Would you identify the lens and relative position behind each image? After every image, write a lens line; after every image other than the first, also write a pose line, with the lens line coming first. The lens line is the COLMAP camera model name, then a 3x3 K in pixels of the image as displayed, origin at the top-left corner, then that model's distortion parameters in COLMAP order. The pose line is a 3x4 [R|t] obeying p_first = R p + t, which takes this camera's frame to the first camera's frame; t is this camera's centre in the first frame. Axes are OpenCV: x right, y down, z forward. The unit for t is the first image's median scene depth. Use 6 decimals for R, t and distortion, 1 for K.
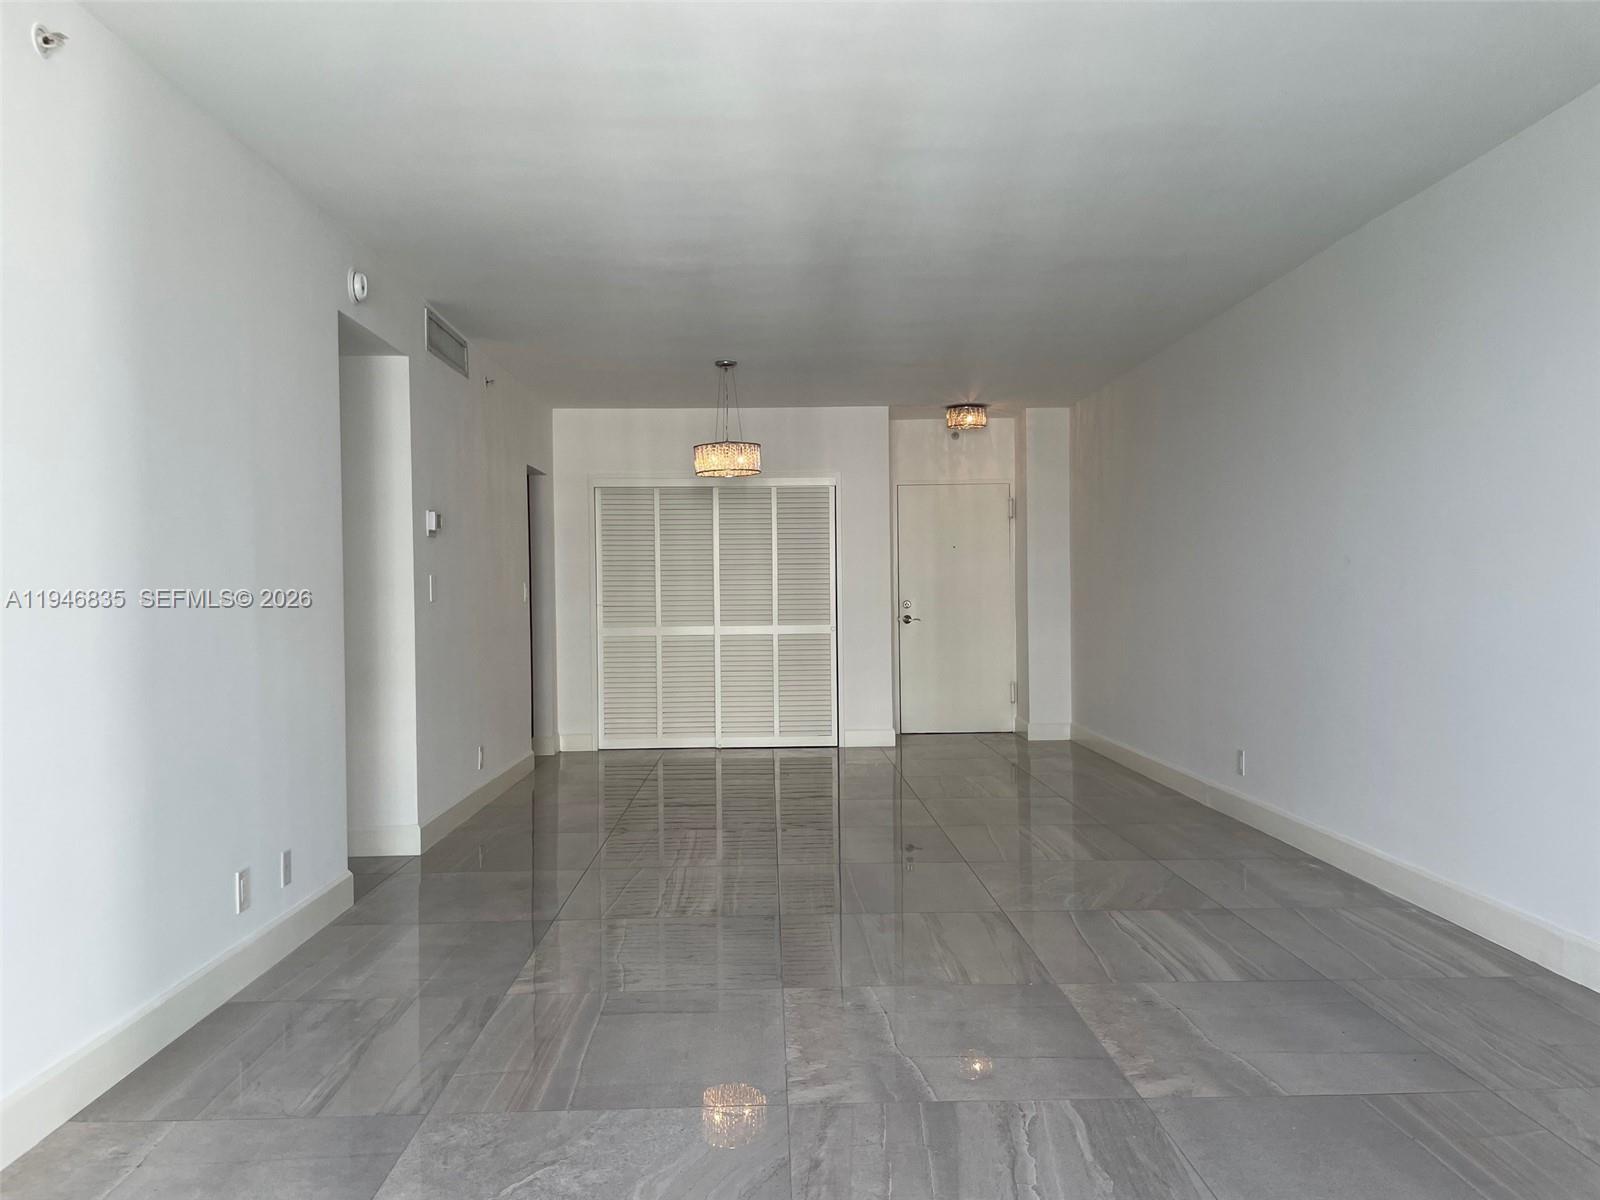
lens RADIAL K [[1220.1, 0, 800.0], [0, 1220.1, 600.0], [0, 0, 1]] dist [0.083504, -0.002036]
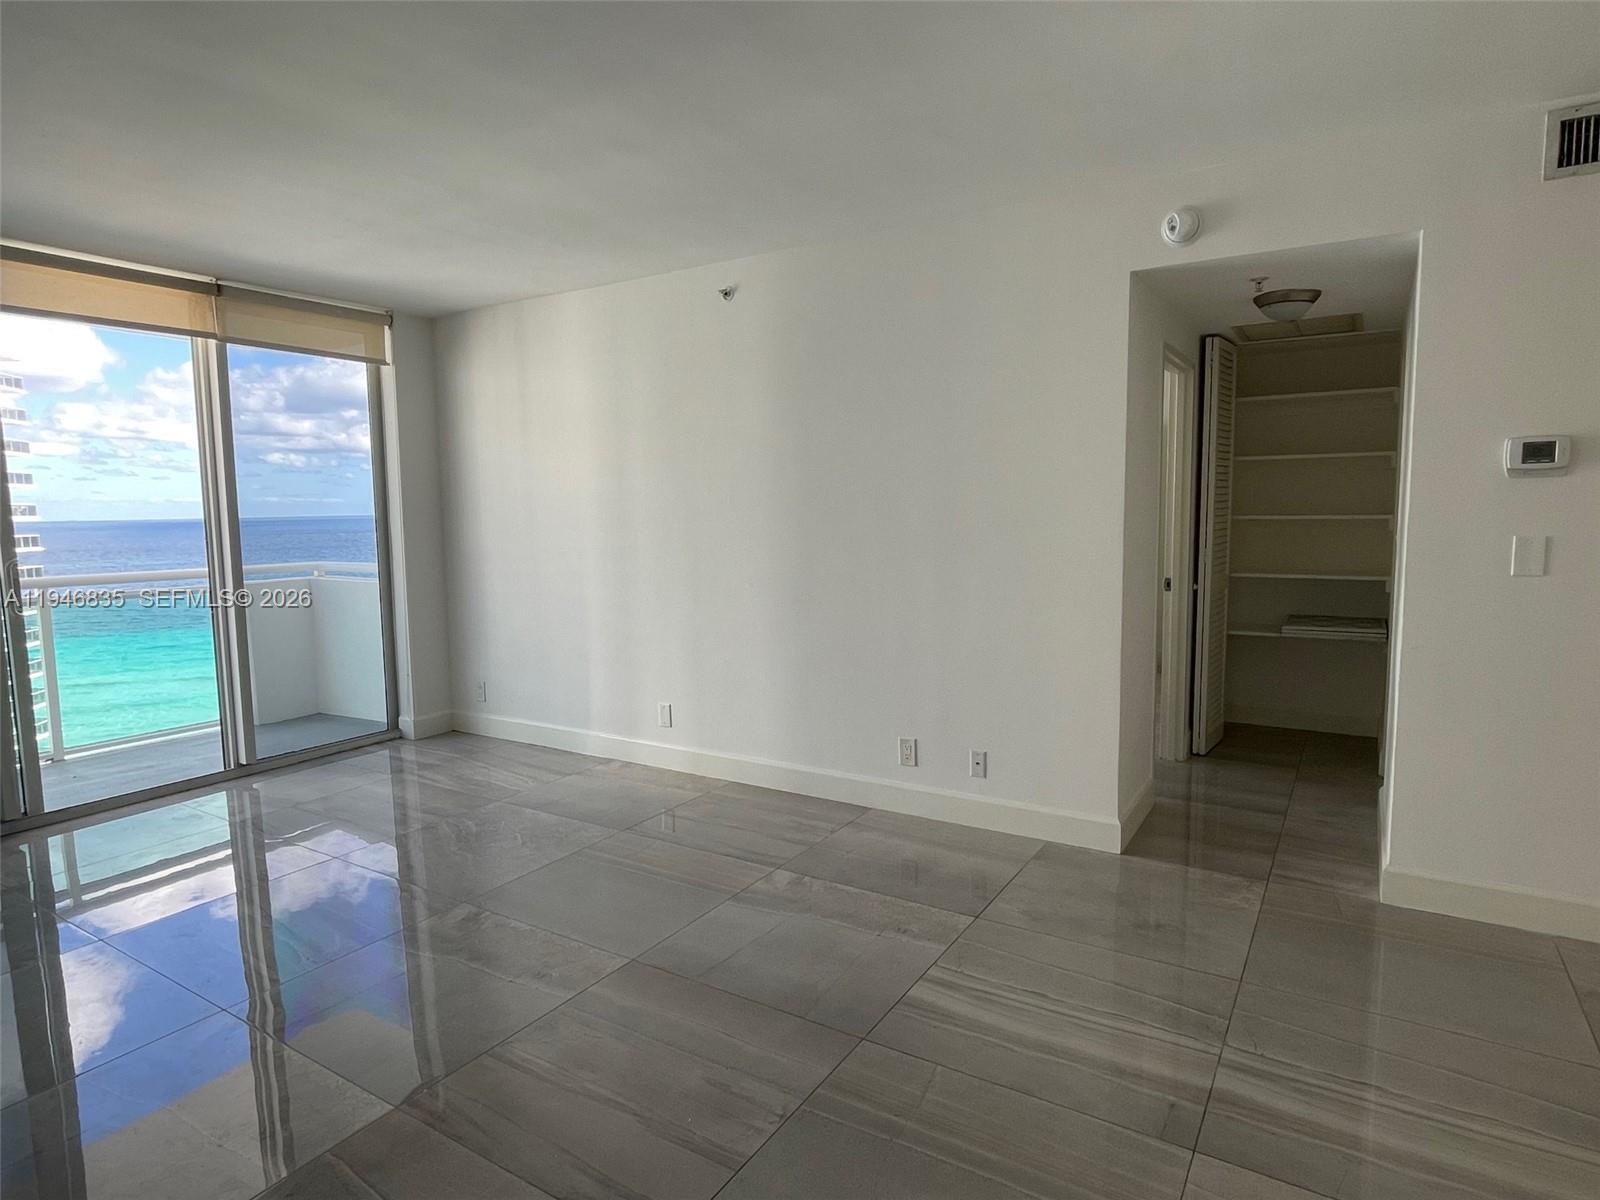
lens RADIAL K [[908.7, 0, 801.1], [0, 908.7, 602.7], [0, 0, 1]] dist [-0.002642, -0.000592]
pose [[-0.554974, 0.108741, -0.824730, 0.634198], [0.014005, 0.992500, 0.121438, -0.098032], [0.831750, 0.055845, -0.552335, 1.898493]]
